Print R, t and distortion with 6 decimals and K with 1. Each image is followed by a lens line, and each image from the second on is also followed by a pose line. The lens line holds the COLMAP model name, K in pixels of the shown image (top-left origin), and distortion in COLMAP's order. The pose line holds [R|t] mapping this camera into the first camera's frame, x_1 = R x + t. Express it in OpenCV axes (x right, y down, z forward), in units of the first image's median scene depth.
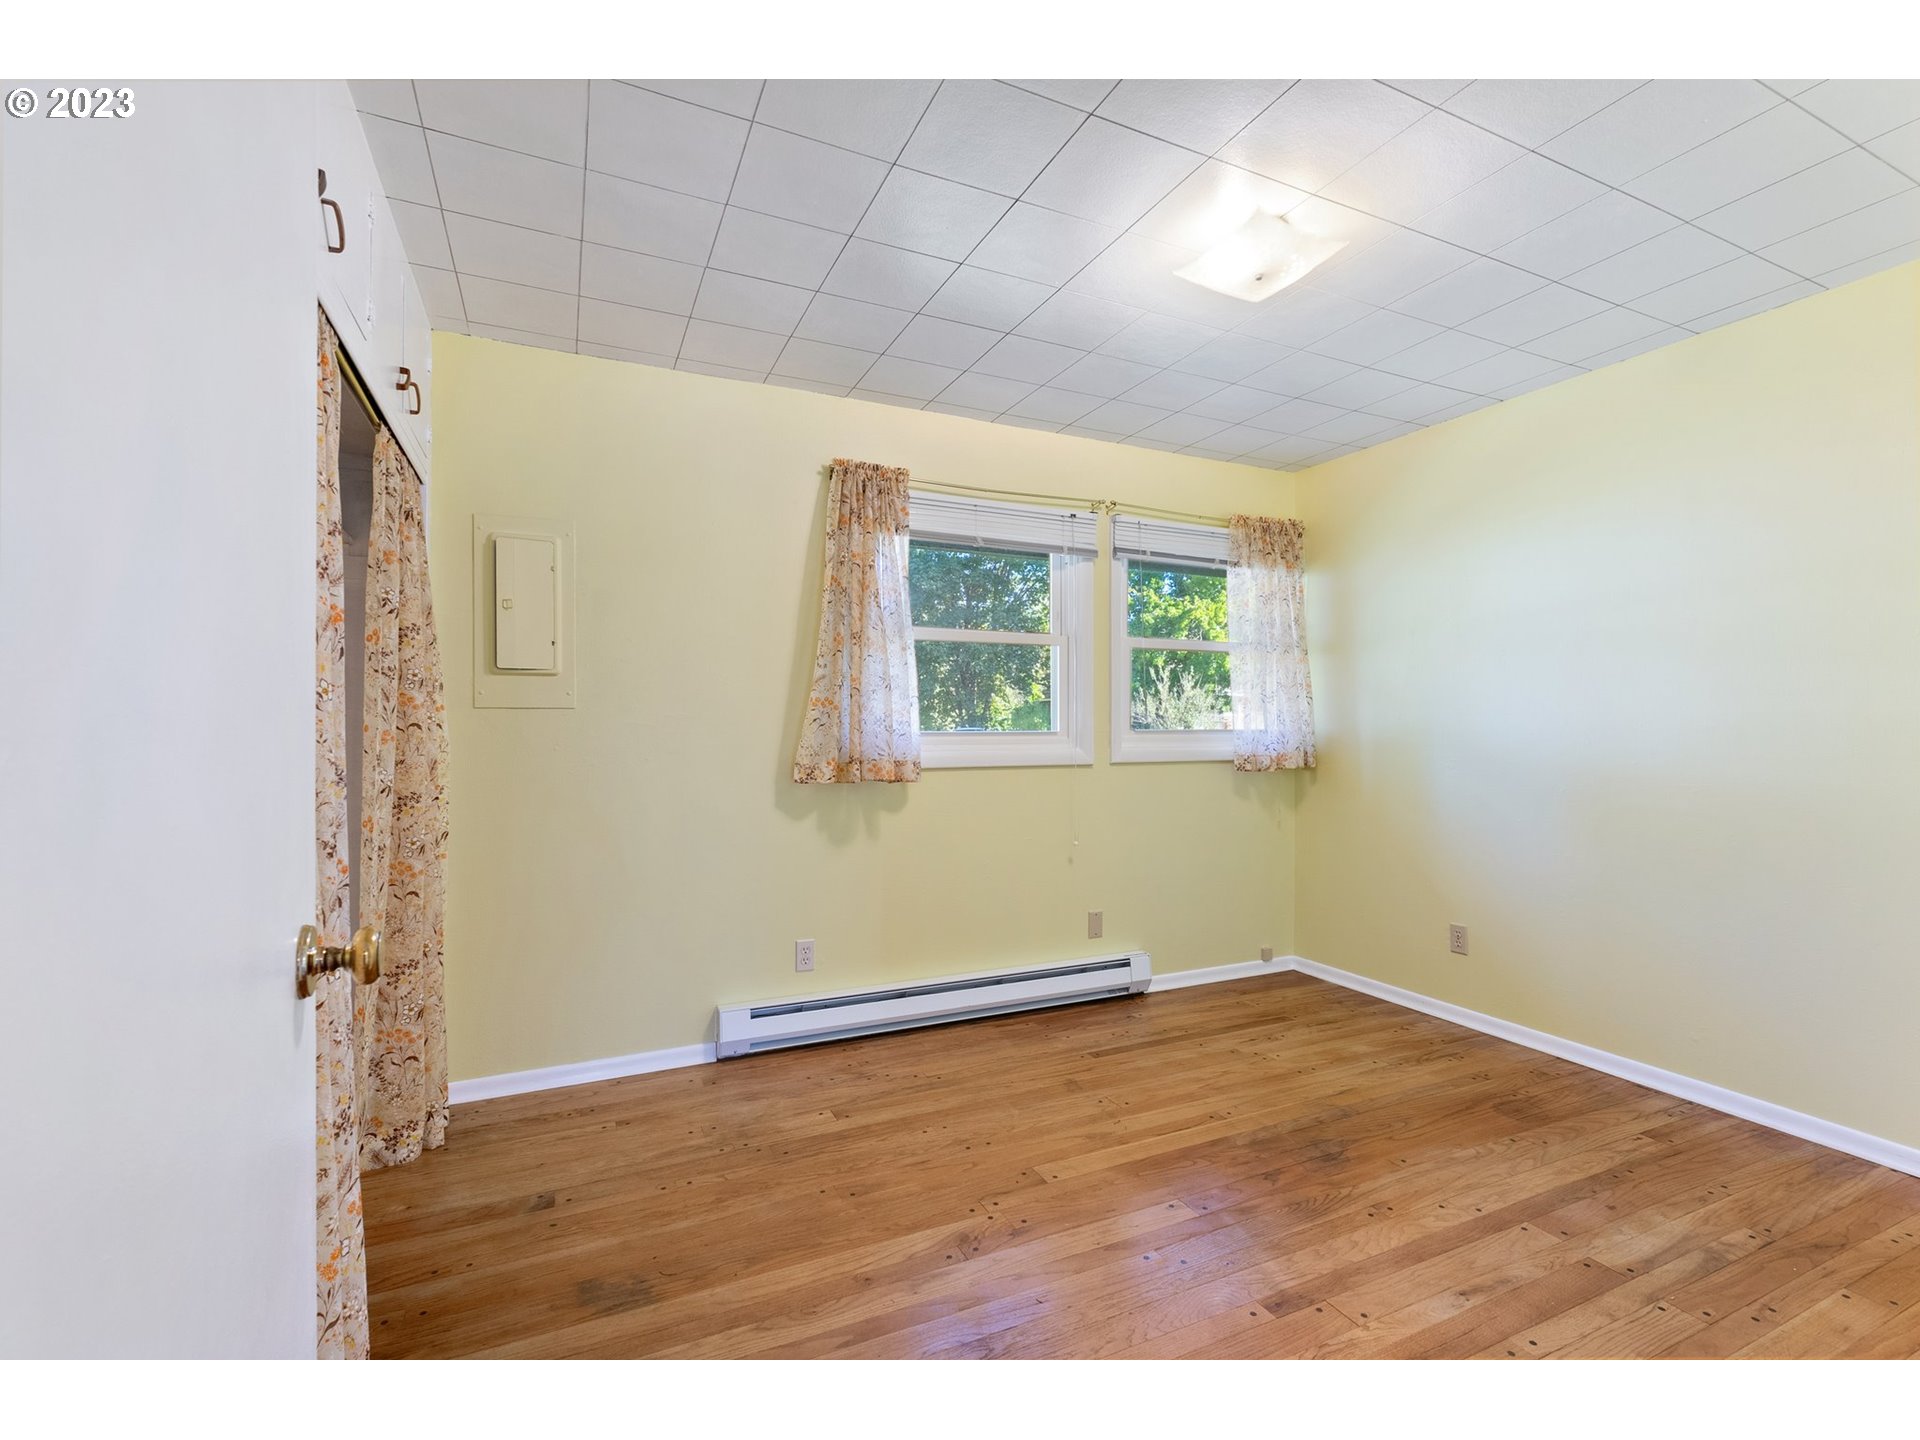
lens RADIAL K [[847.9, 0, 960.0], [0, 847.9, 720.0], [0, 0, 1]] dist [-0.003915, 0.000114]
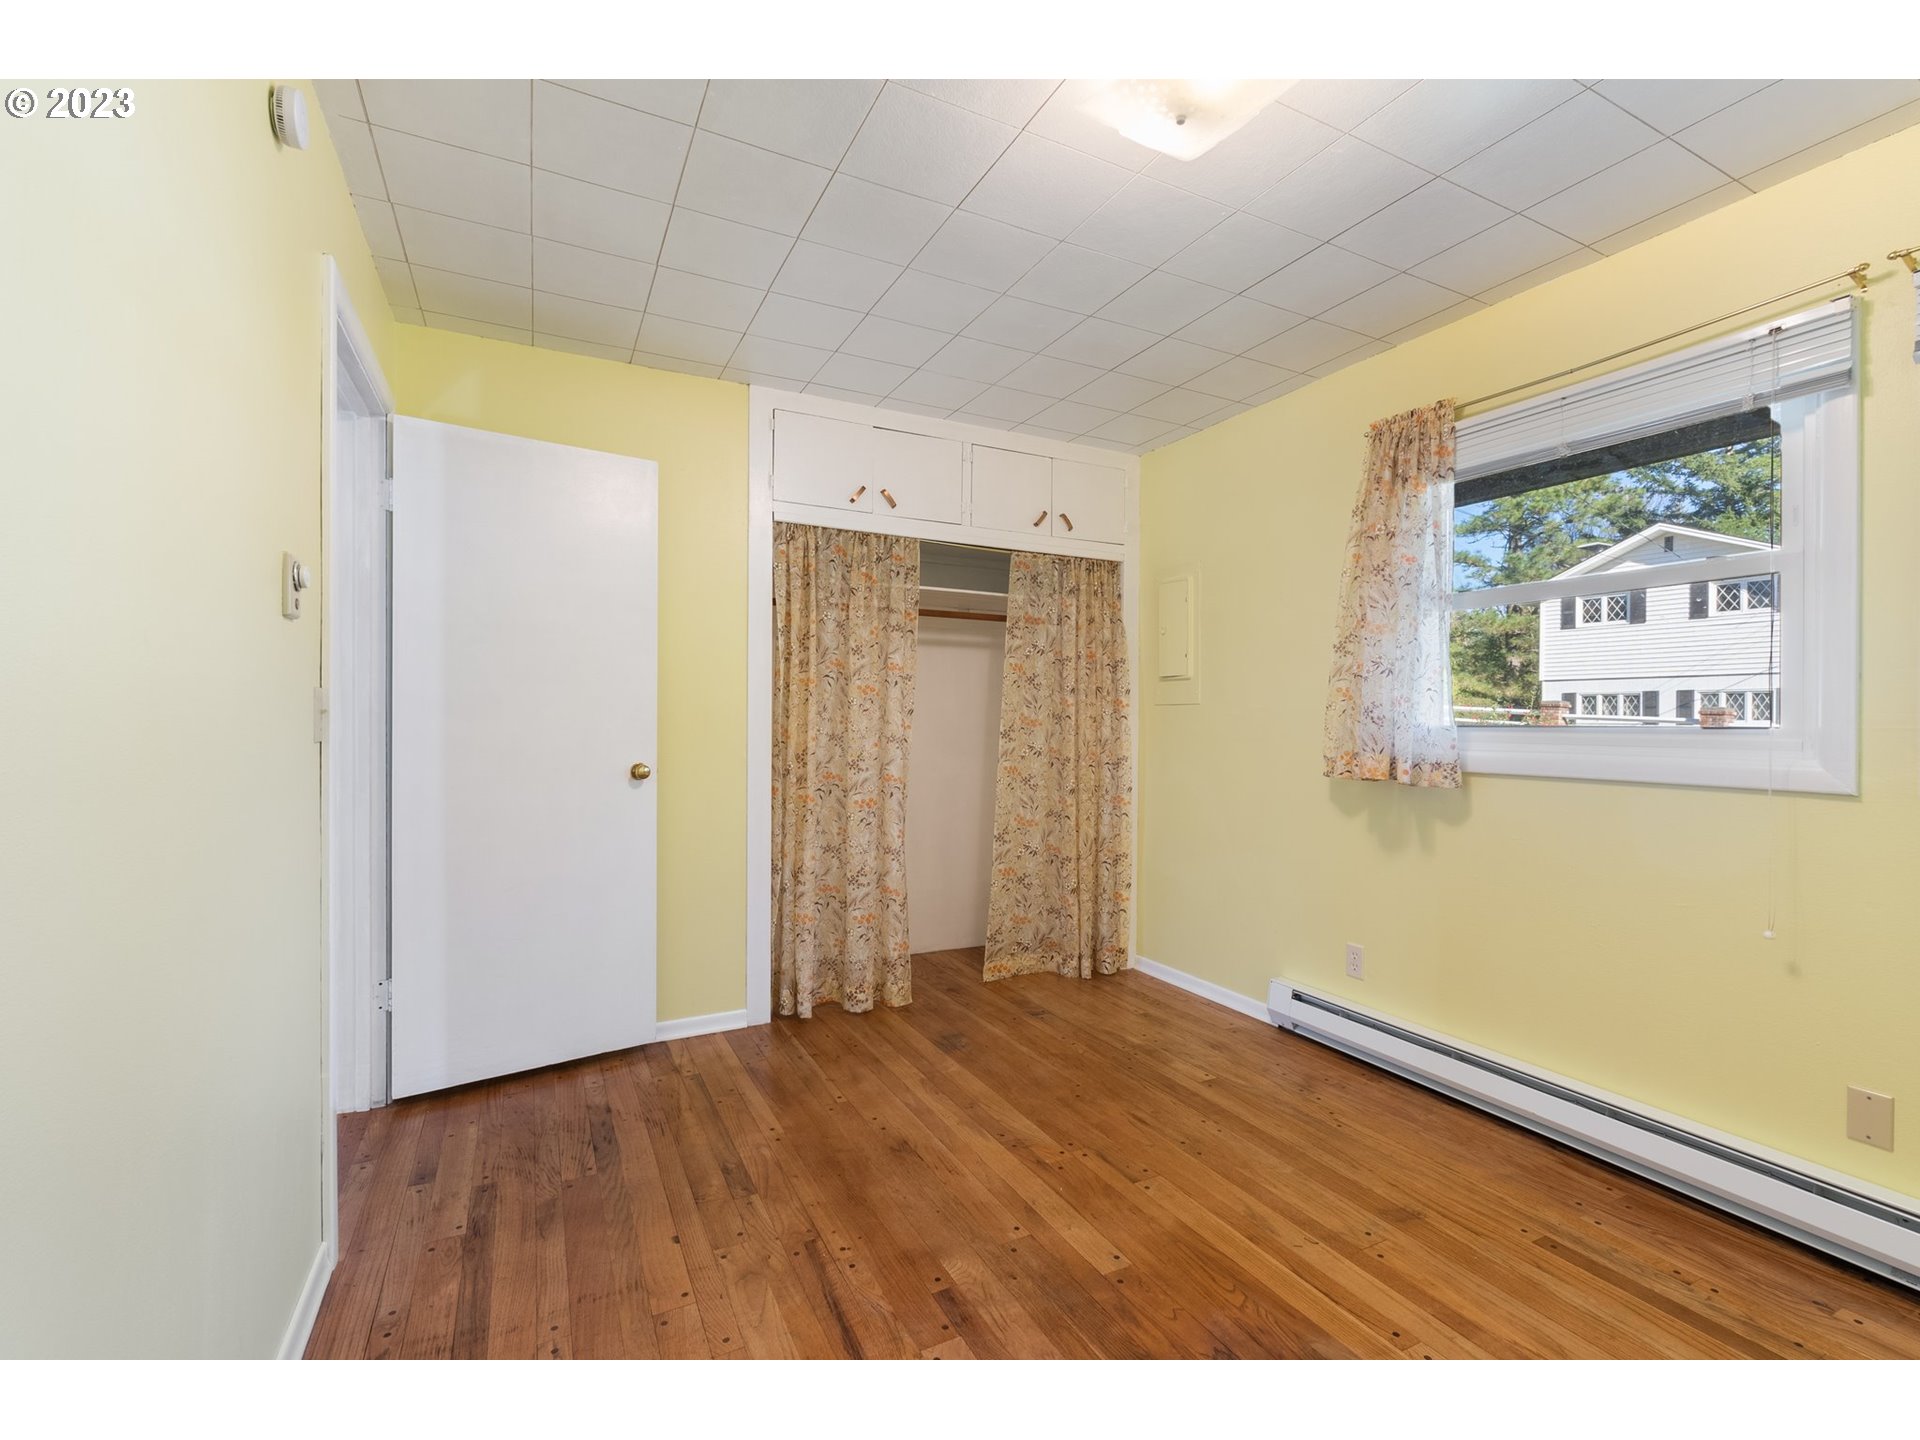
lens RADIAL K [[847.9, 0, 960.0], [0, 847.9, 720.0], [0, 0, 1]] dist [-0.003915, 0.000114]
pose [[0.043824, 0.005894, -0.999022, 0.800411], [0.003676, 0.999975, 0.006061, 0.001973], [0.999033, -0.003938, 0.043801, 0.565453]]
